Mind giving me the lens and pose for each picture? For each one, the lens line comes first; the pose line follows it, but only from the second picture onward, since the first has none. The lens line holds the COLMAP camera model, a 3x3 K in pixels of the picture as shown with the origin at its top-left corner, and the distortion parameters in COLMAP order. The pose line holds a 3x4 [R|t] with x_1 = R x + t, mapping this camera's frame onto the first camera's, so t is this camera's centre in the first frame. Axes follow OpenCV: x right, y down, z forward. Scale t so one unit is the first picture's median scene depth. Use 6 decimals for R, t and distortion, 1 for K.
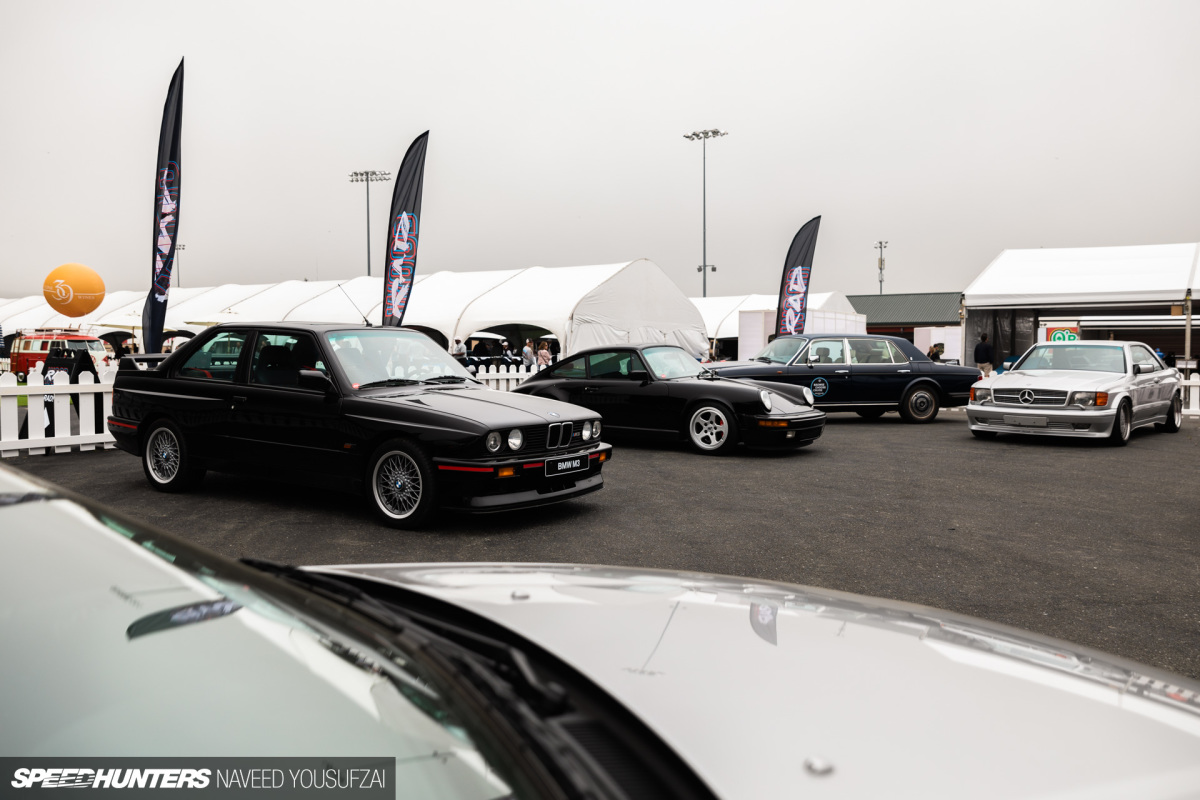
lens RADIAL K [[905.5, 0, 600.0], [0, 905.5, 400.0], [0, 0, 1]] dist [-0.034540, -0.001887]
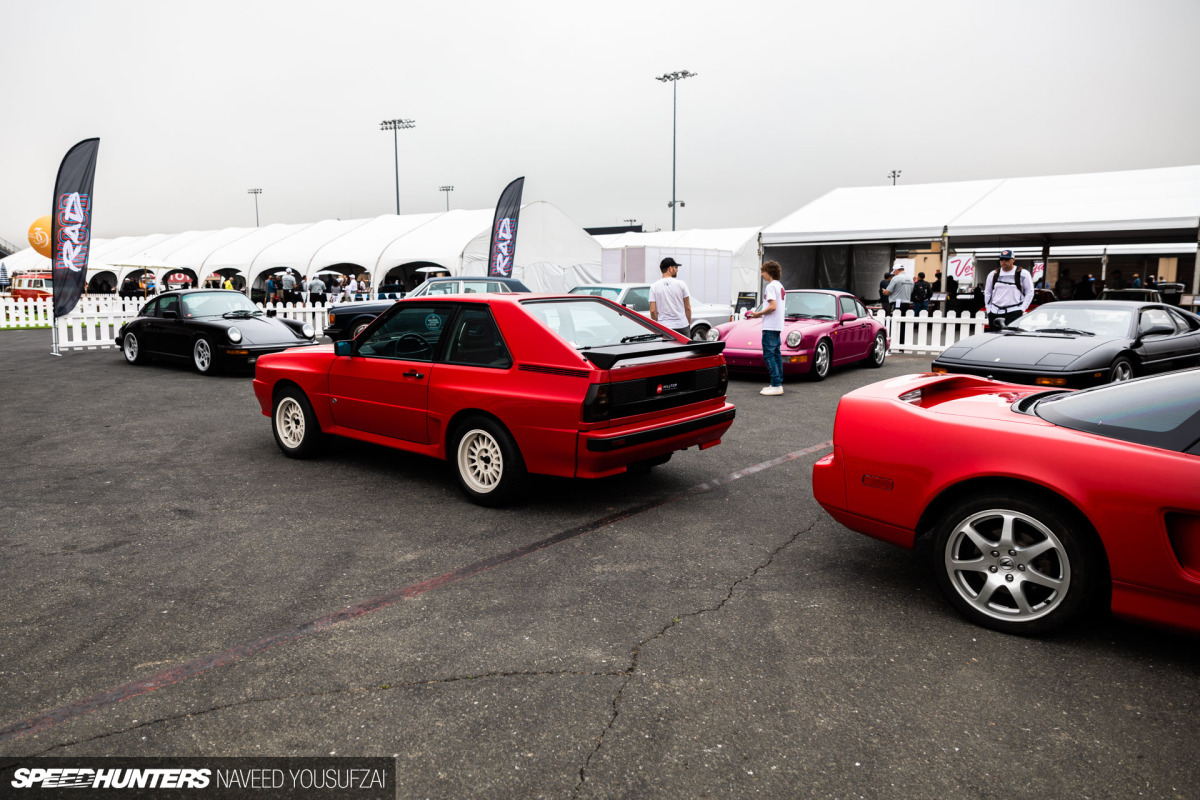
lens RADIAL K [[853.6, 0, 600.0], [0, 853.6, 400.0], [0, 0, 1]] dist [-0.006740, -0.000136]
pose [[0.987384, 0.017306, -0.157398, 0.194266], [-0.003131, 0.995949, 0.089867, -0.003901], [0.158315, -0.088240, 0.983438, -0.036361]]
